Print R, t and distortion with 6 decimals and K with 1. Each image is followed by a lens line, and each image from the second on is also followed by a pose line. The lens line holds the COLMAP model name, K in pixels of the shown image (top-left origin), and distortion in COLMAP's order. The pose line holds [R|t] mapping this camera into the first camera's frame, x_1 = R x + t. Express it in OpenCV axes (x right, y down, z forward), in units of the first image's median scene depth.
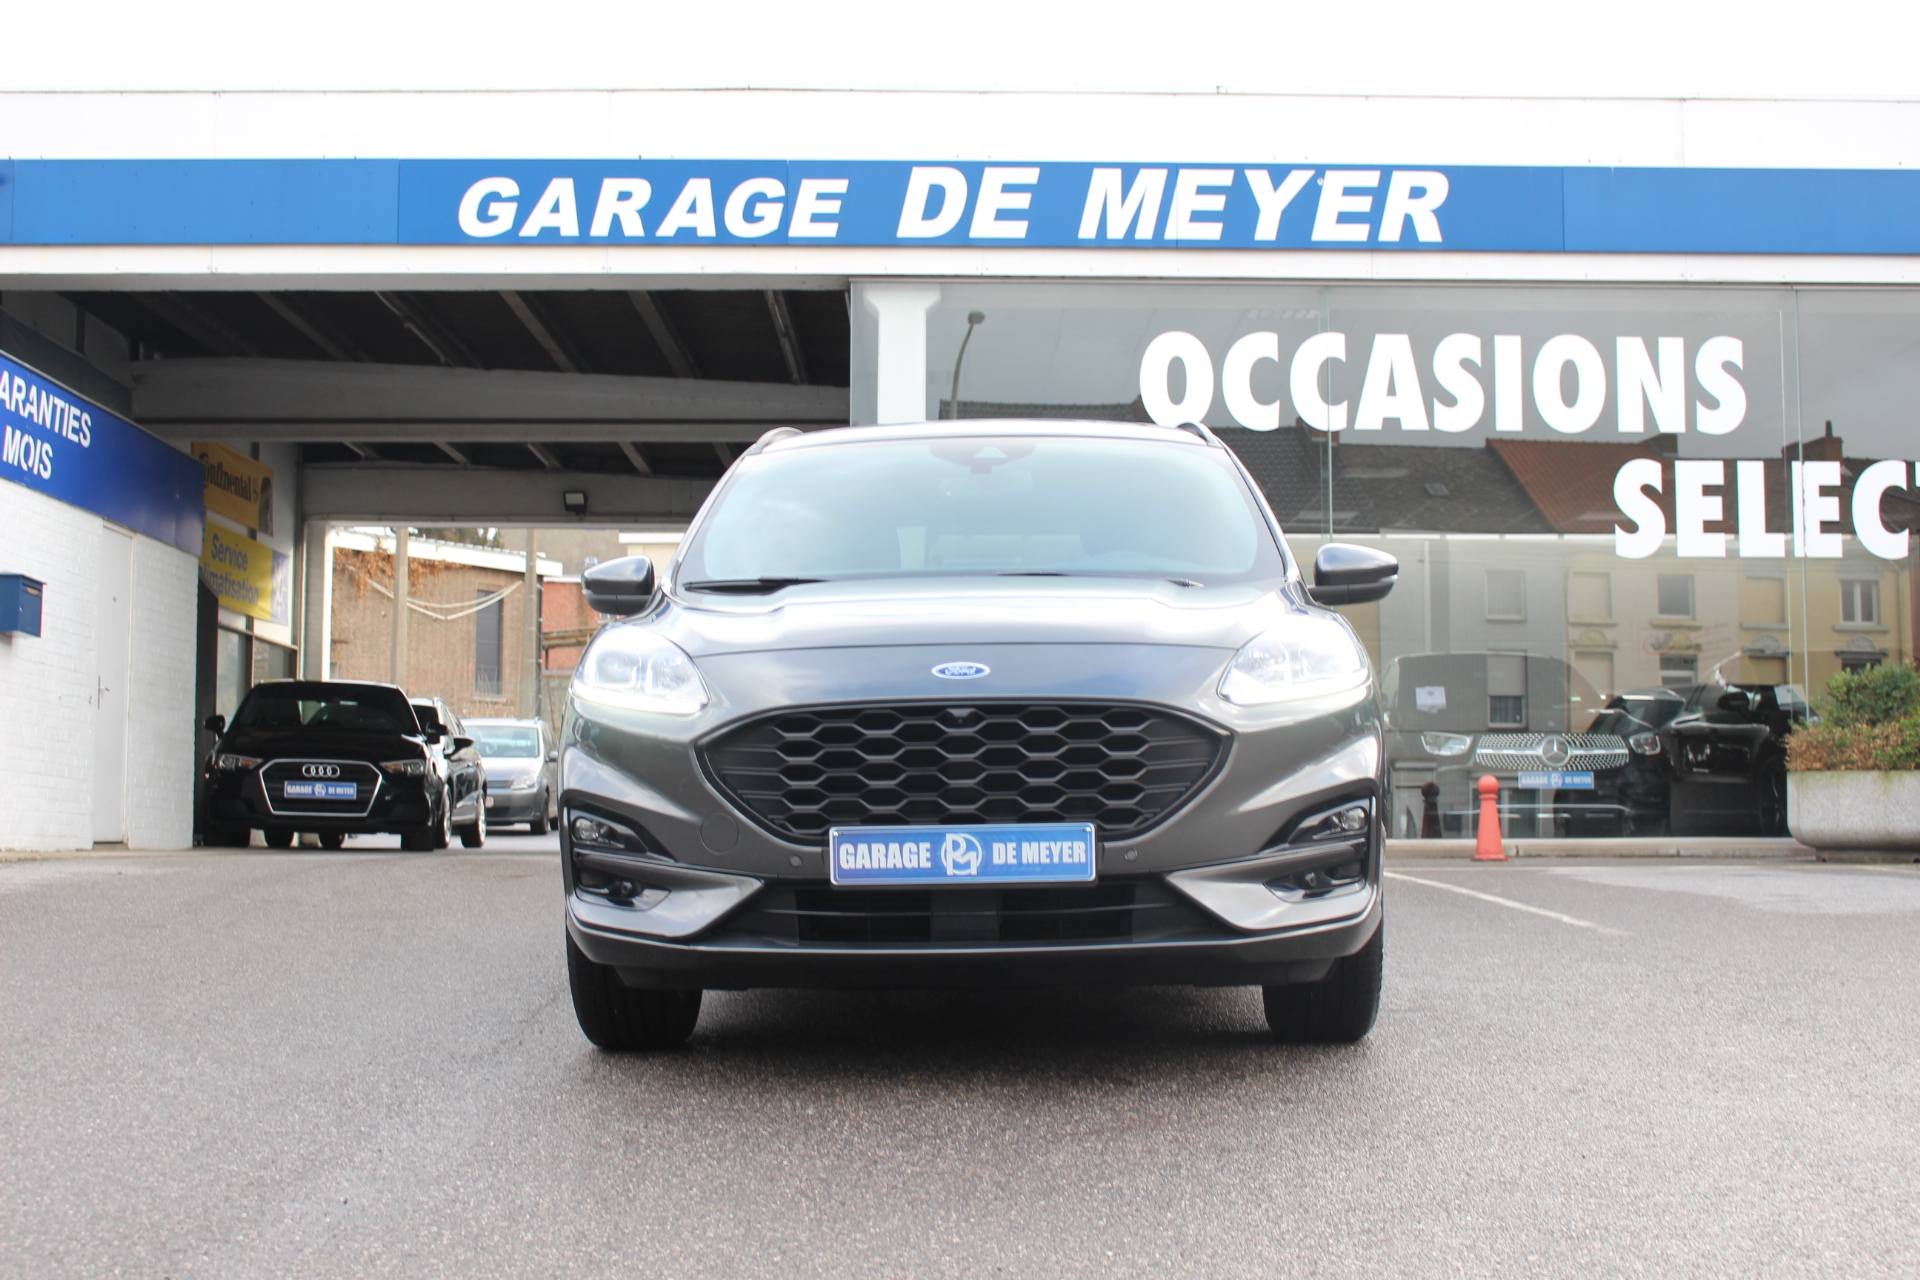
lens RADIAL K [[2498.6, 0, 960.0], [0, 2498.6, 640.0], [0, 0, 1]] dist [-0.054740, -0.031017]
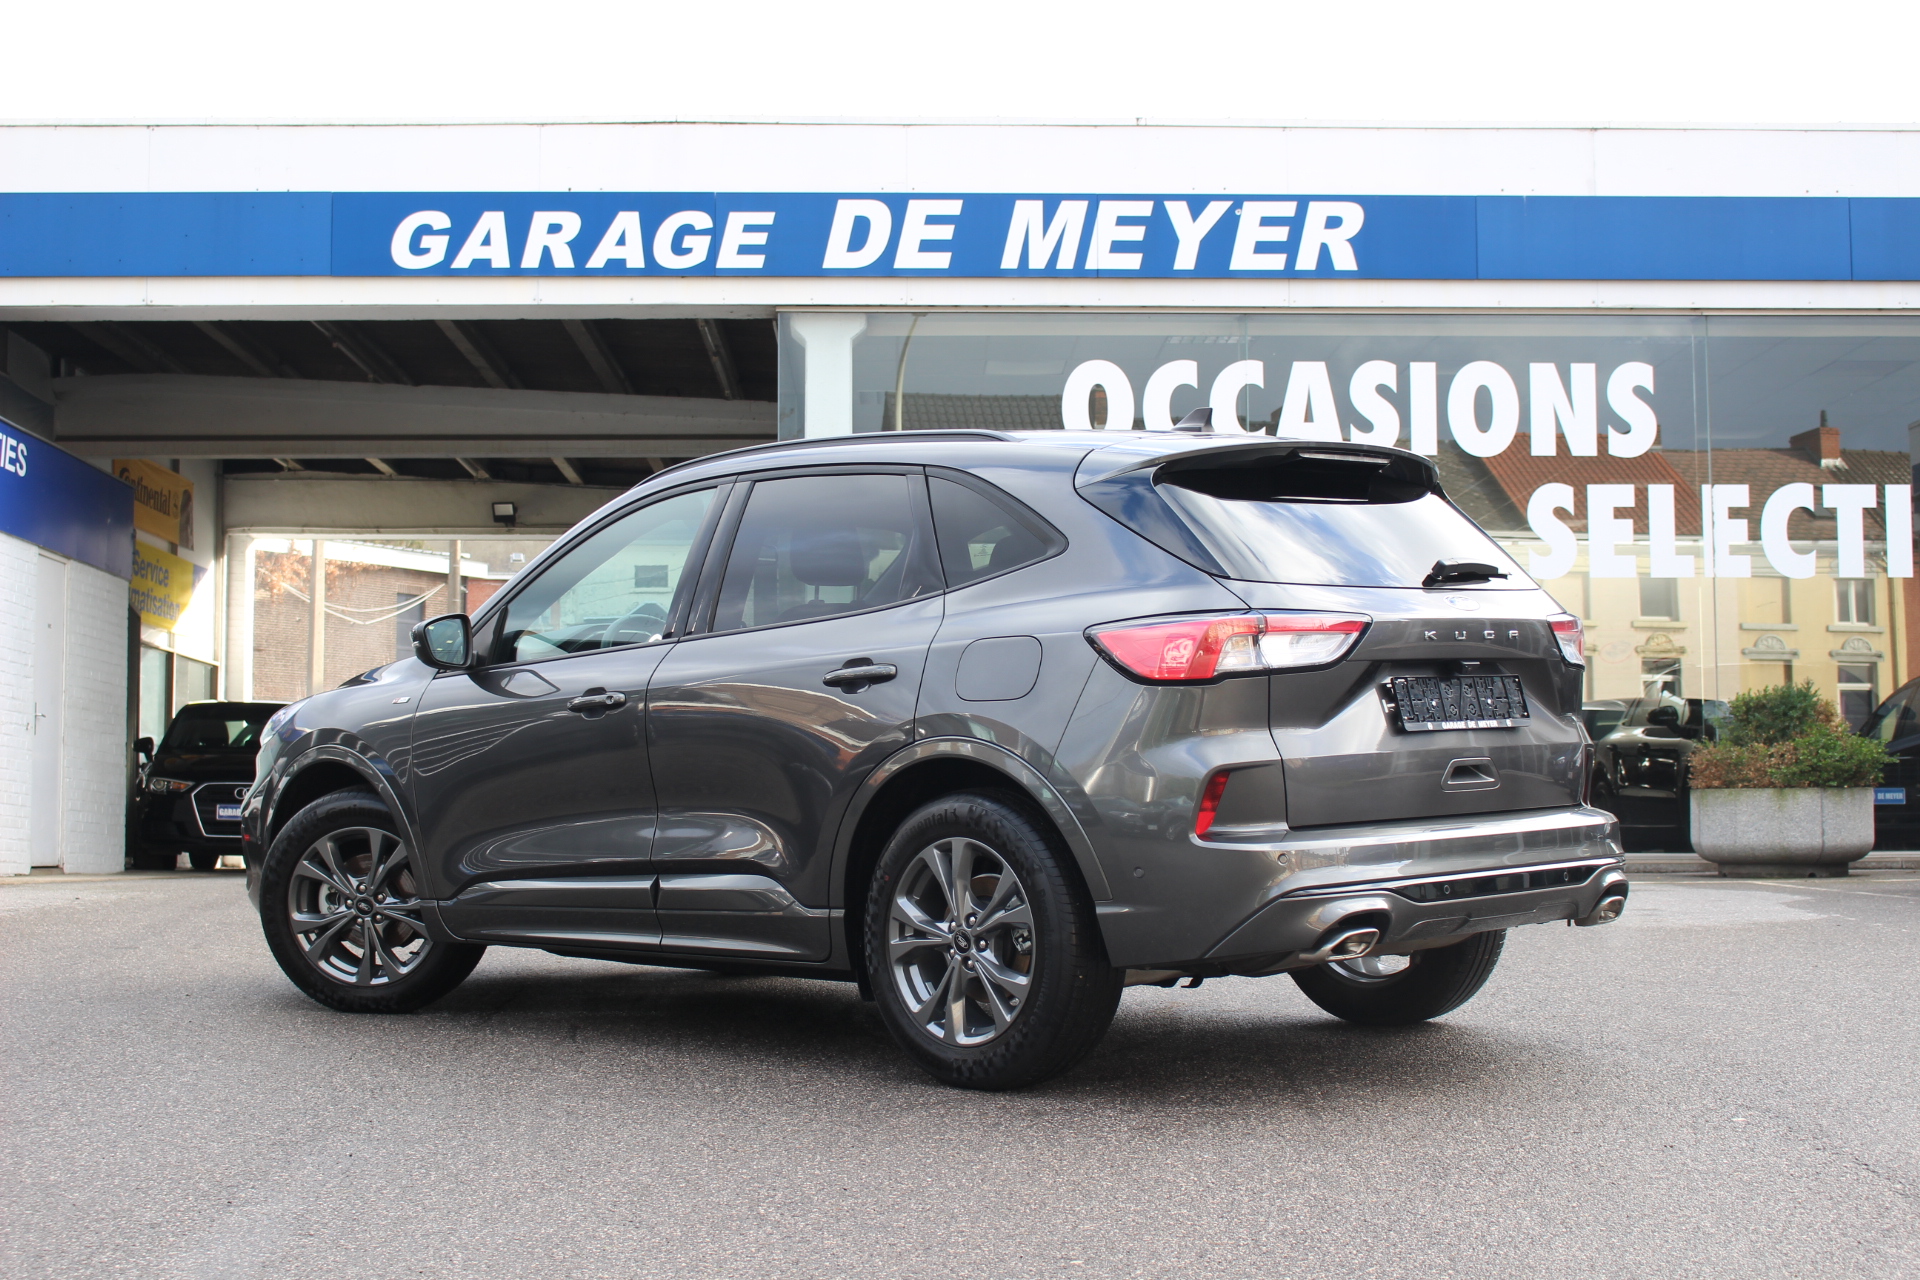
lens RADIAL K [[2721.9, 0, 960.0], [0, 2721.9, 640.0], [0, 0, 1]] dist [-0.048640, 0.004244]
pose [[0.999874, -0.004957, 0.015082, 0.013160], [0.004931, 0.999986, 0.001773, -0.011354], [-0.015091, -0.001698, 0.999885, -0.110649]]
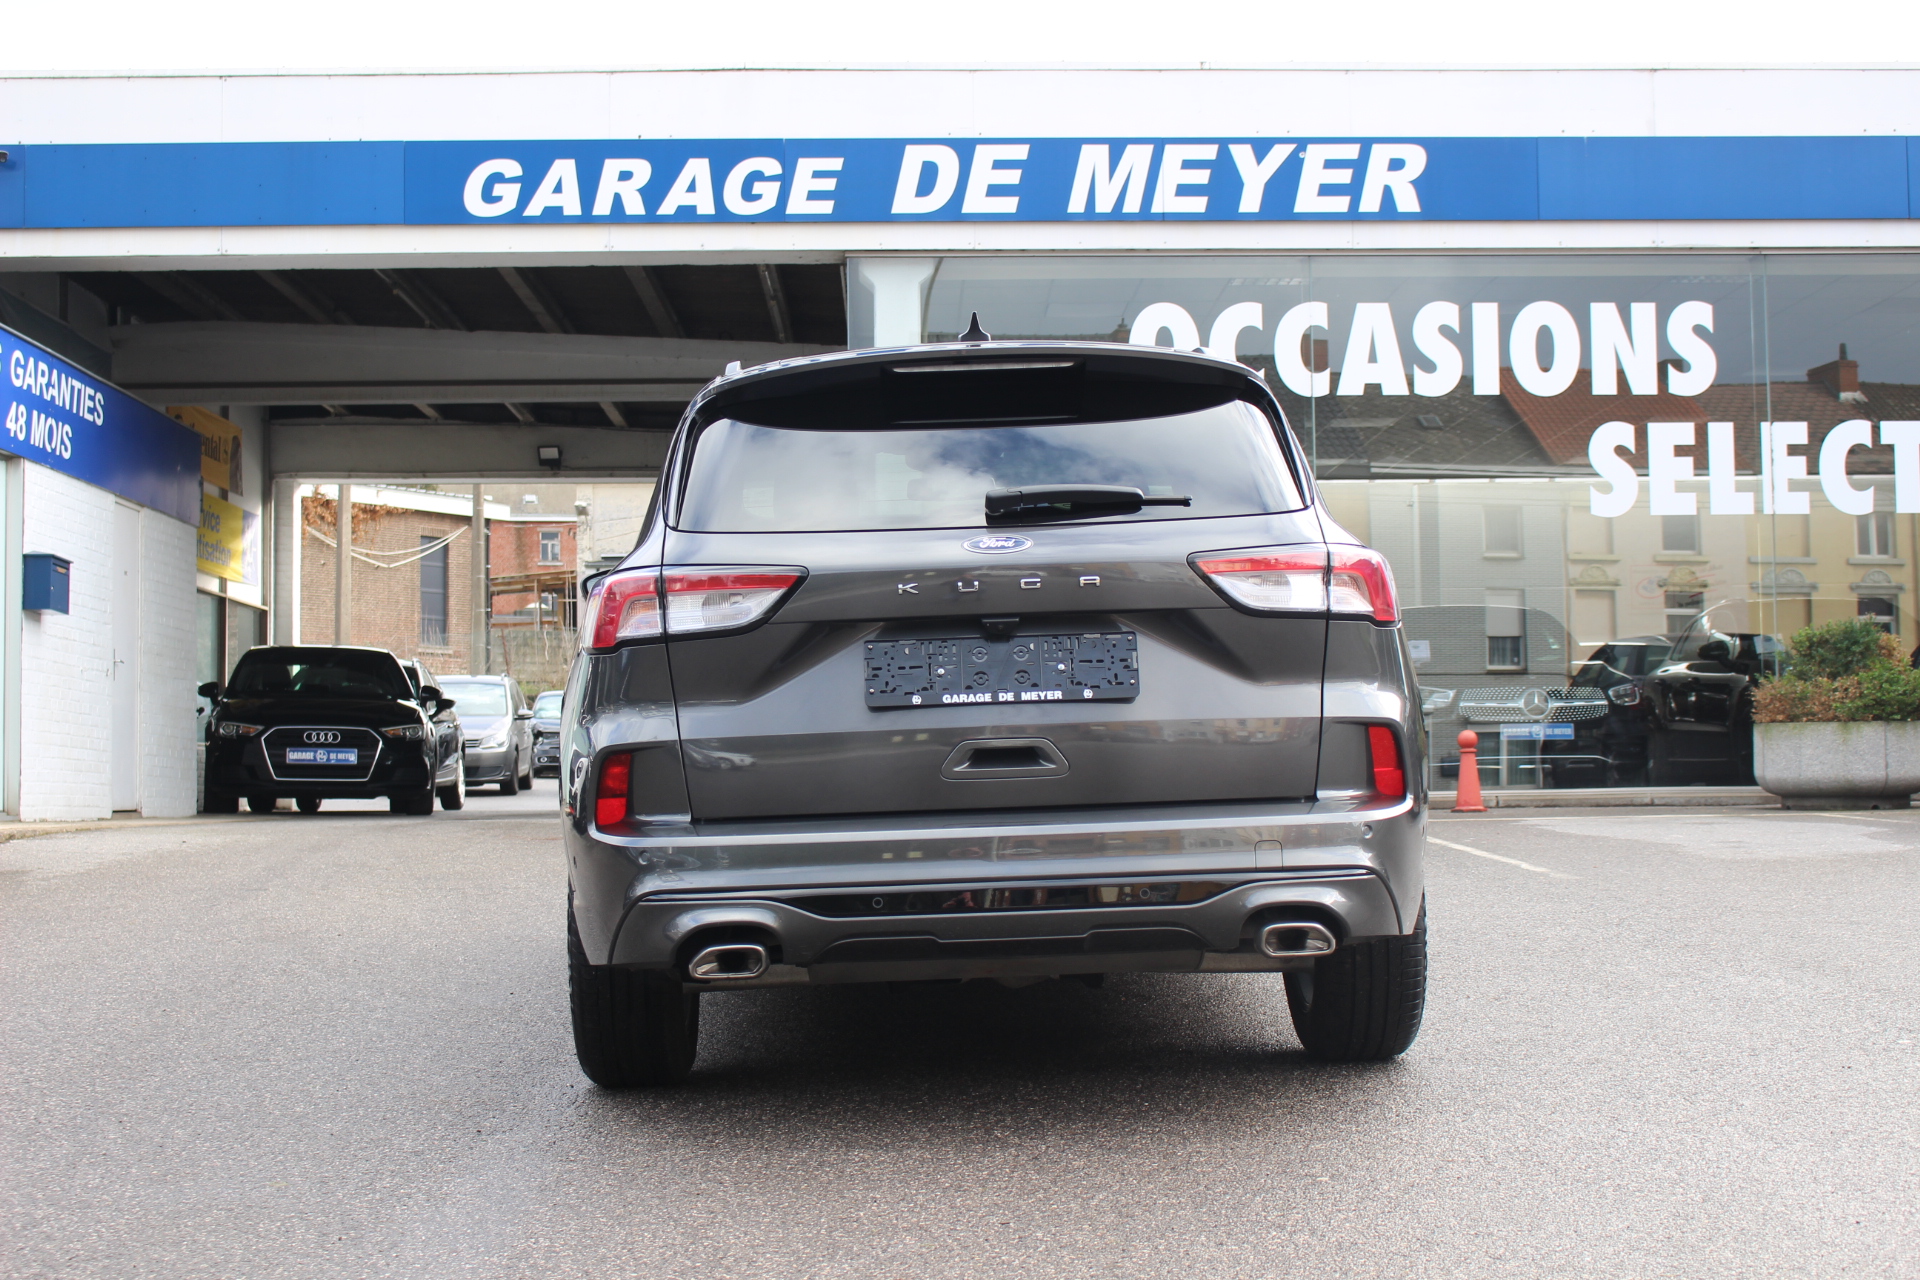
lens RADIAL K [[2721.9, 0, 960.0], [0, 2721.9, 640.0], [0, 0, 1]] dist [-0.048640, 0.004244]
pose [[0.999826, -0.012112, 0.014186, -0.014979], [0.011760, 0.999628, 0.024628, -0.012925], [-0.014479, -0.024457, 0.999596, -0.124368]]
